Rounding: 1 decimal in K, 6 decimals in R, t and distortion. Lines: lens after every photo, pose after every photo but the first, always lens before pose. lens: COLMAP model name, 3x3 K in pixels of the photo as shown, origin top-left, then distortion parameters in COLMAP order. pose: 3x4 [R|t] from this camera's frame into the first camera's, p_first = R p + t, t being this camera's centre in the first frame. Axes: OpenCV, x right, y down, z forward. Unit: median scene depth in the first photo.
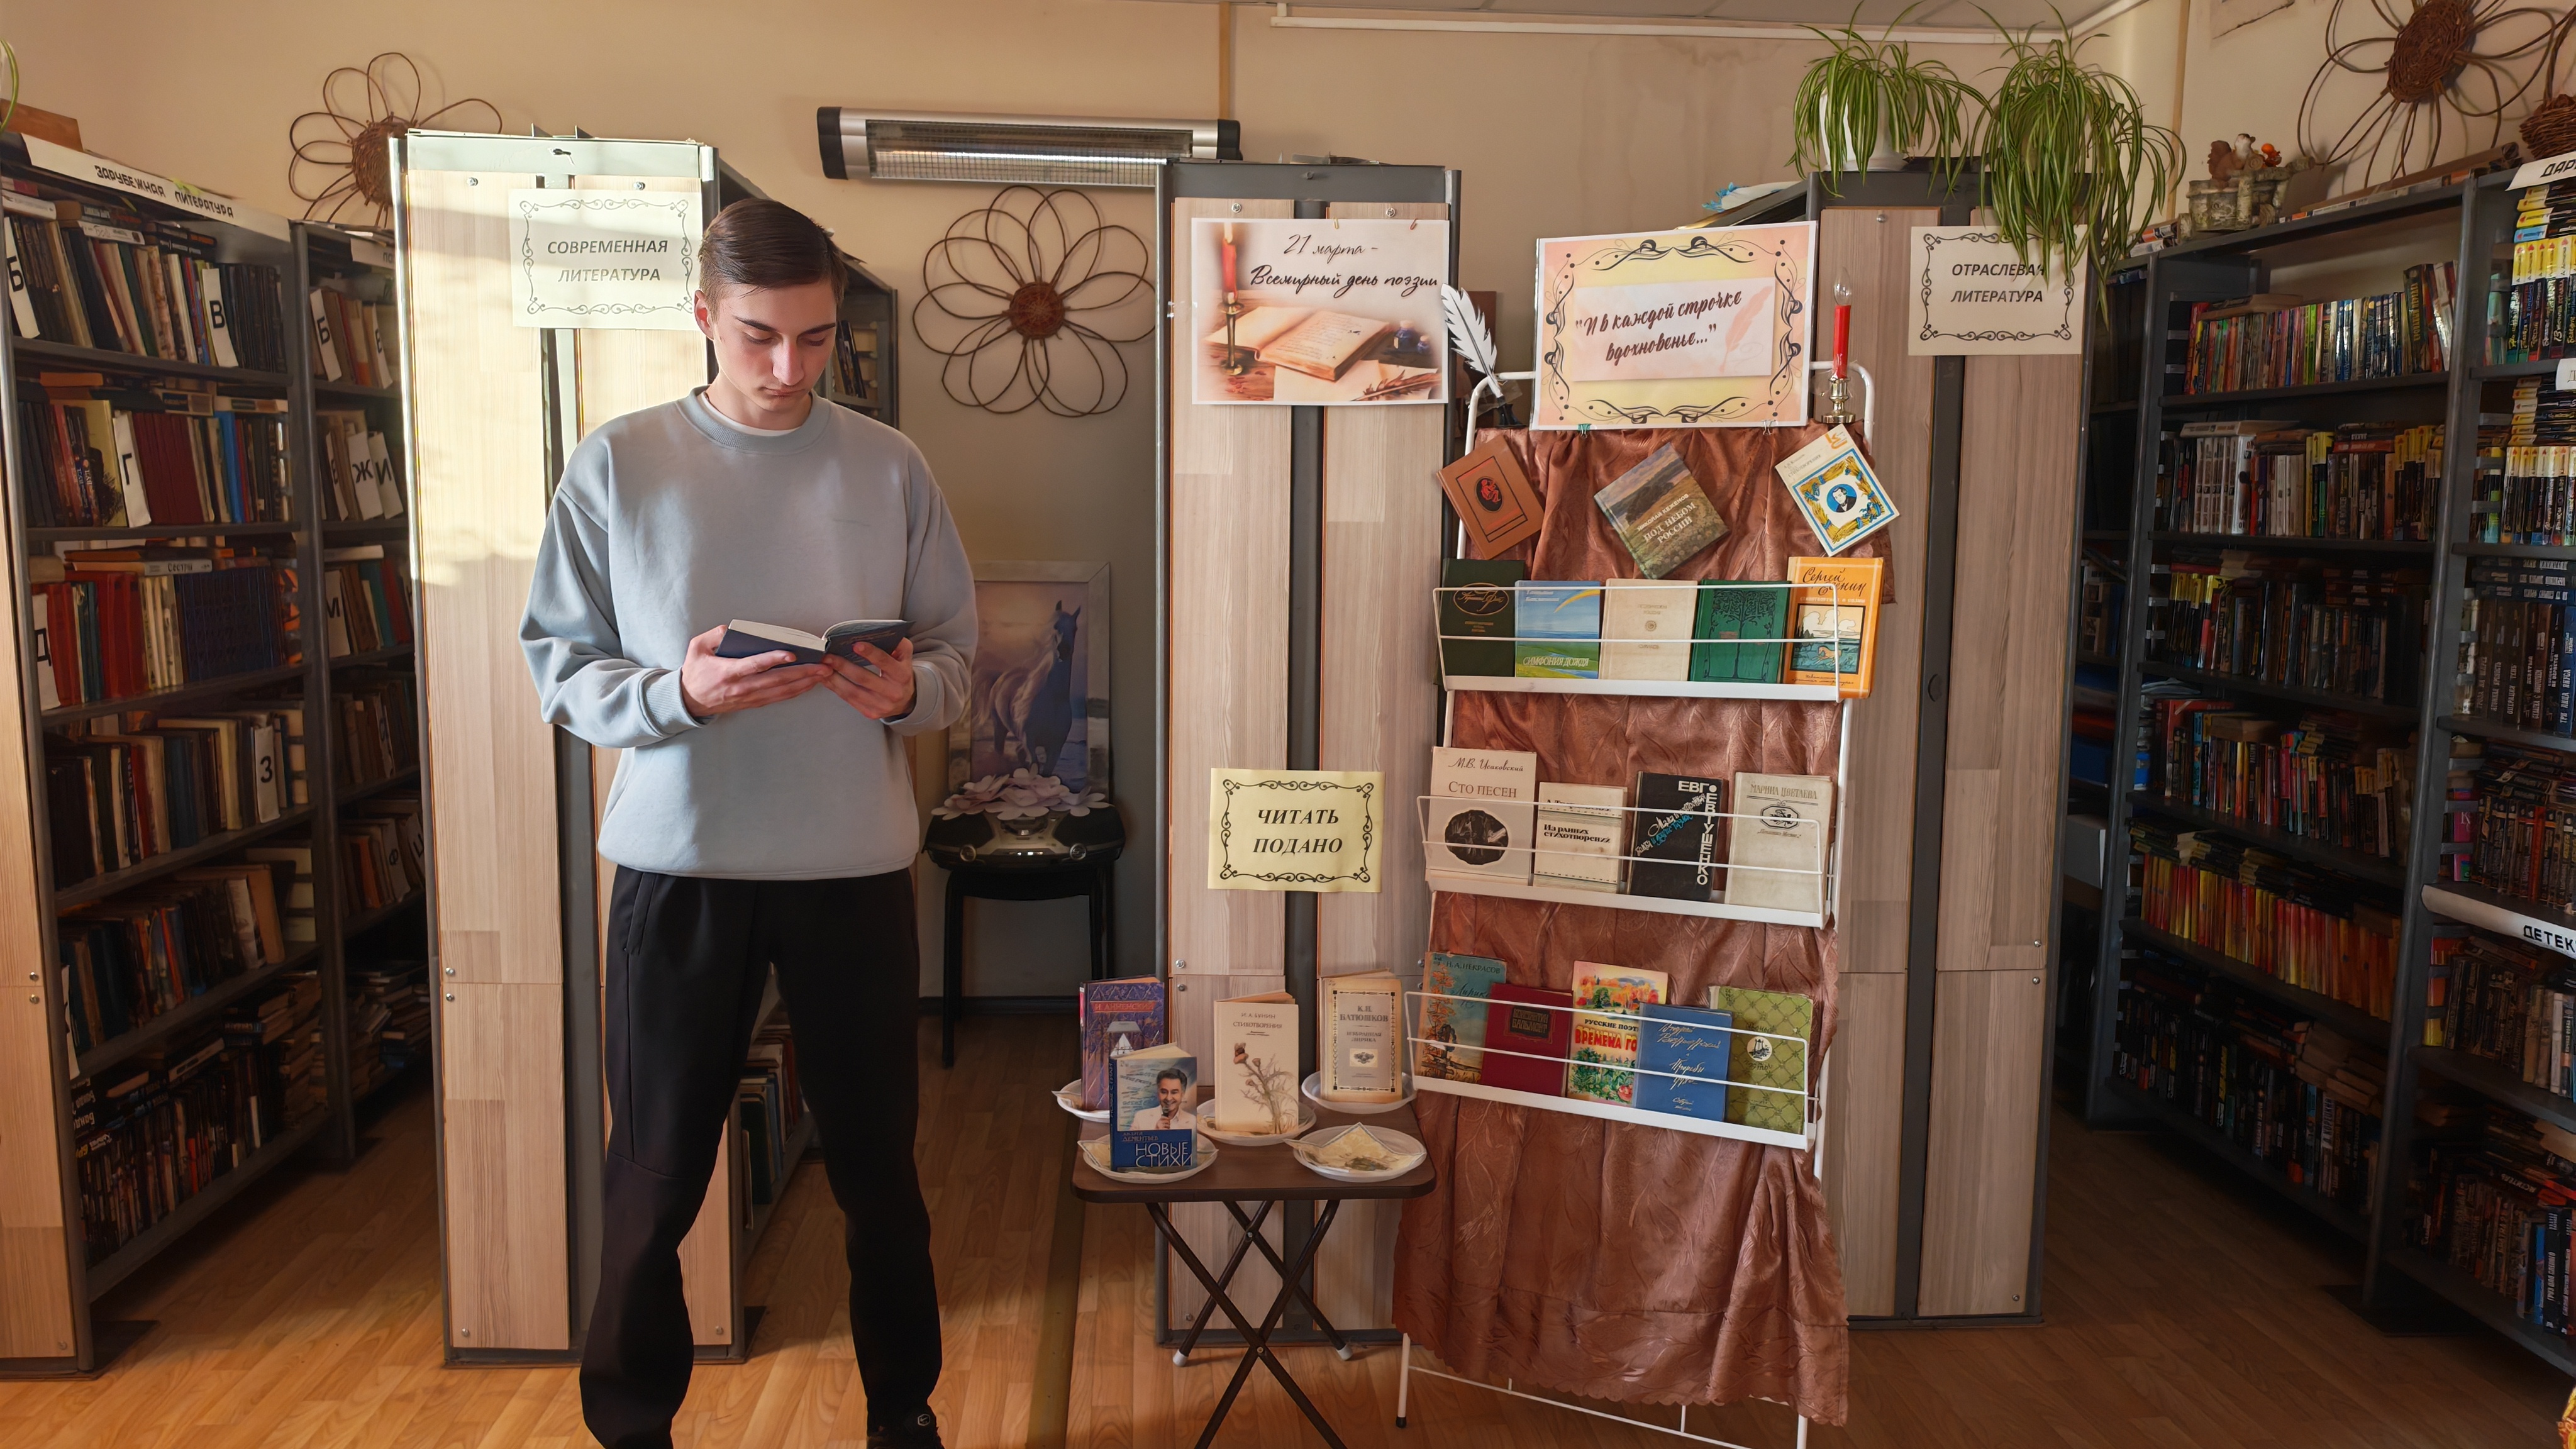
lens RADIAL K [[1774.3, 0, 1281.2], [0, 1774.3, 685.8], [0, 0, 1]] dist [0.063518, -0.080101]
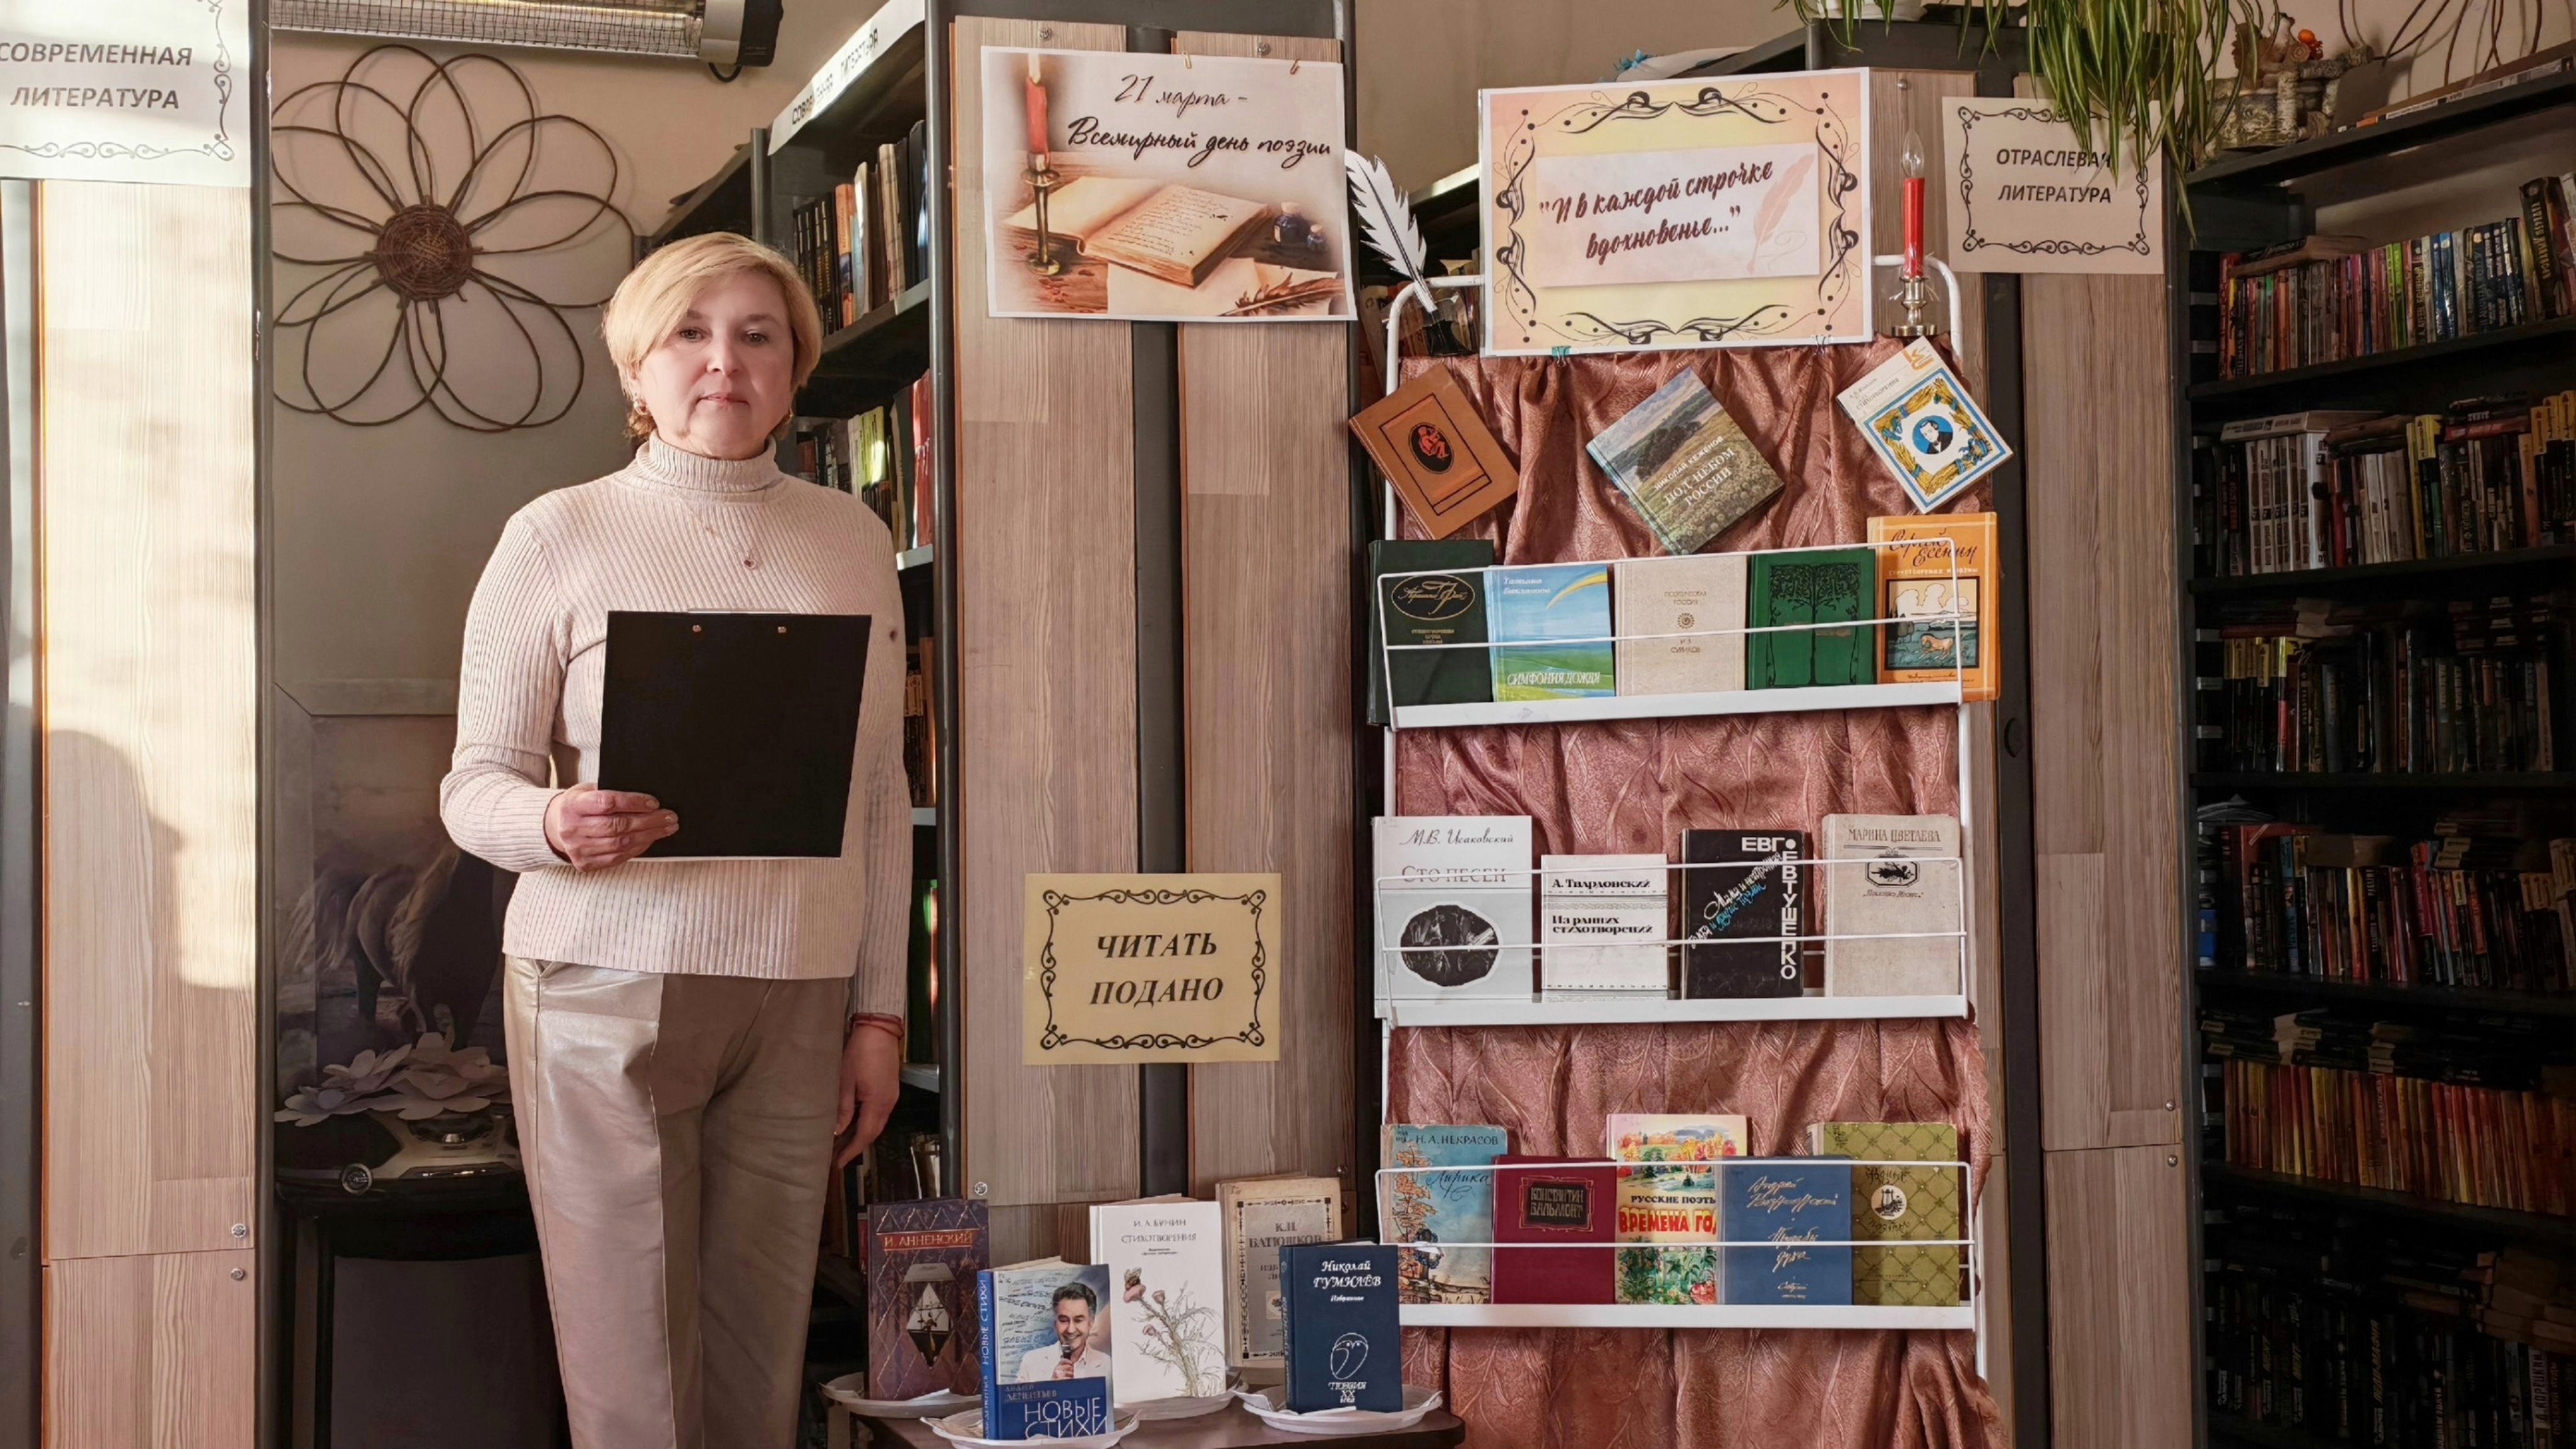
lens RADIAL K [[3468.1, 0, 1285.9], [0, 3468.1, 651.2], [0, 0, 1]] dist [0.081187, 0.000000]
pose [[0.963580, -0.014393, 0.267033, -0.273670], [0.051309, 0.989949, -0.131791, 0.132794], [-0.262452, 0.140692, 0.954633, -0.233079]]
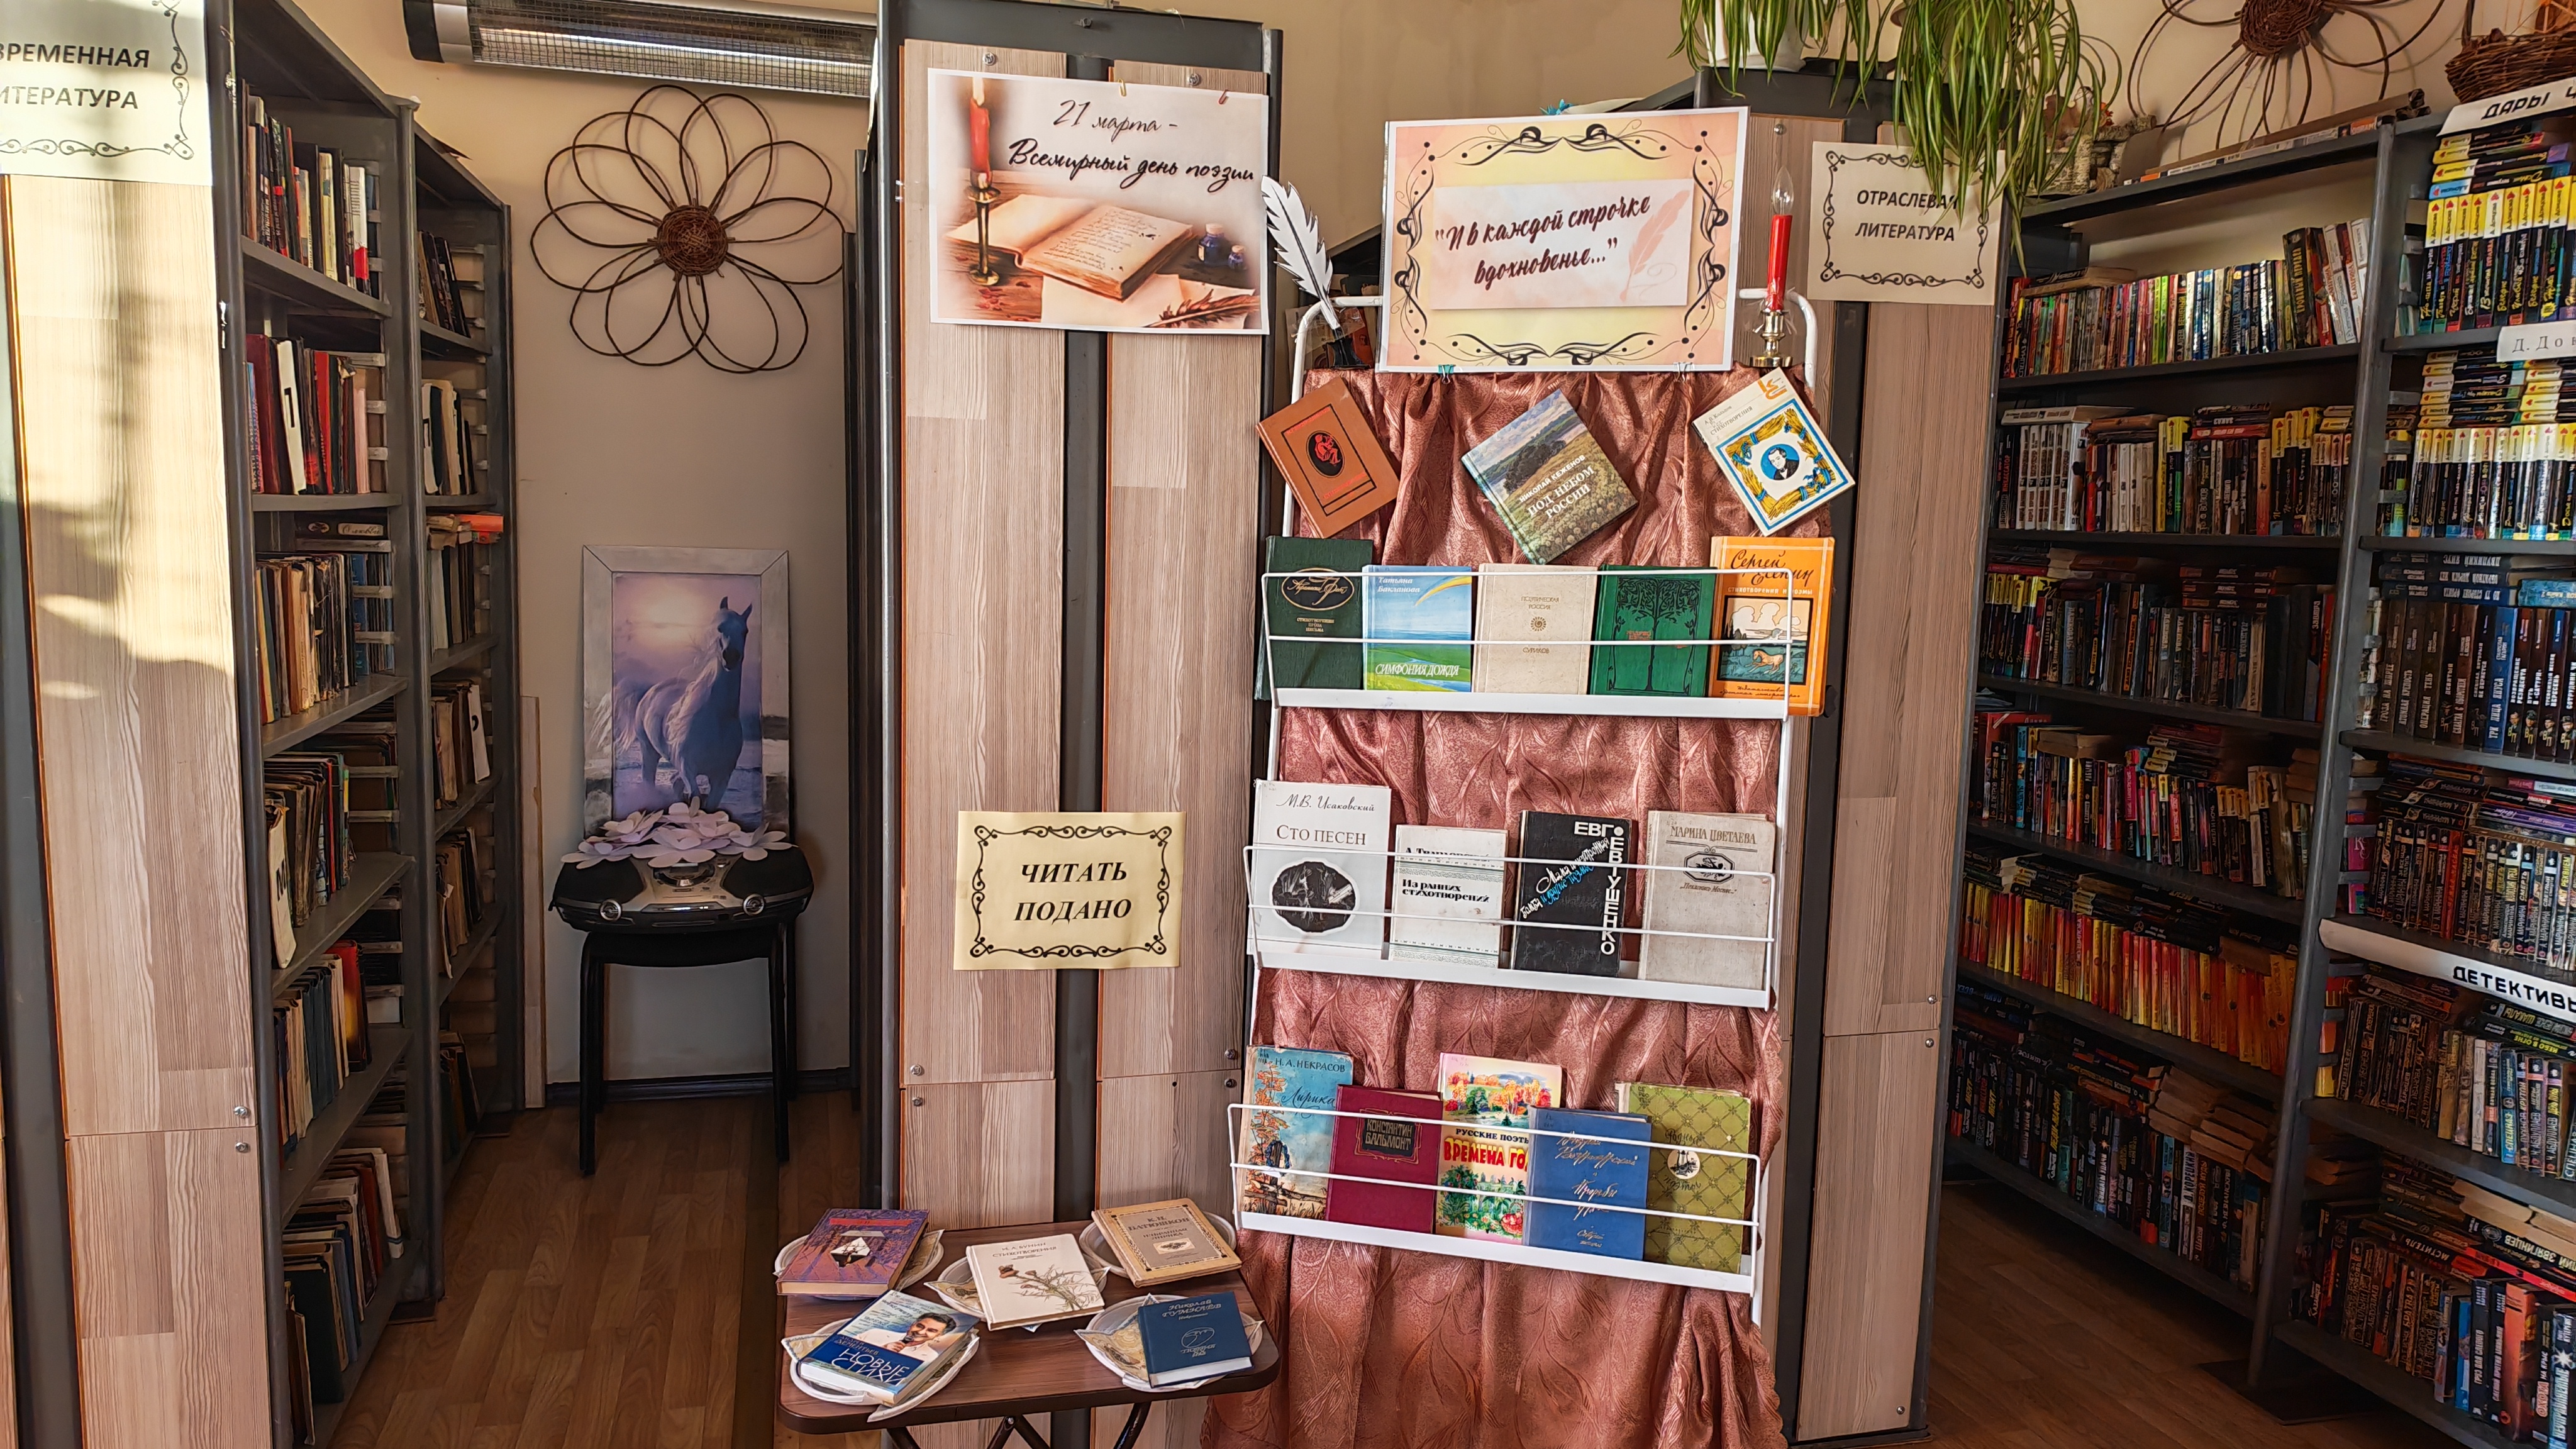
lens RADIAL K [[1774.3, 0, 1265.7], [0, 1774.3, 729.8], [0, 0, 1]] dist [0.063518, -0.080101]
pose [[0.983464, -0.006160, 0.181002, -0.045372], [0.002867, 0.999826, 0.018450, -0.001601], [-0.181084, -0.017626, 0.983310, 0.224853]]
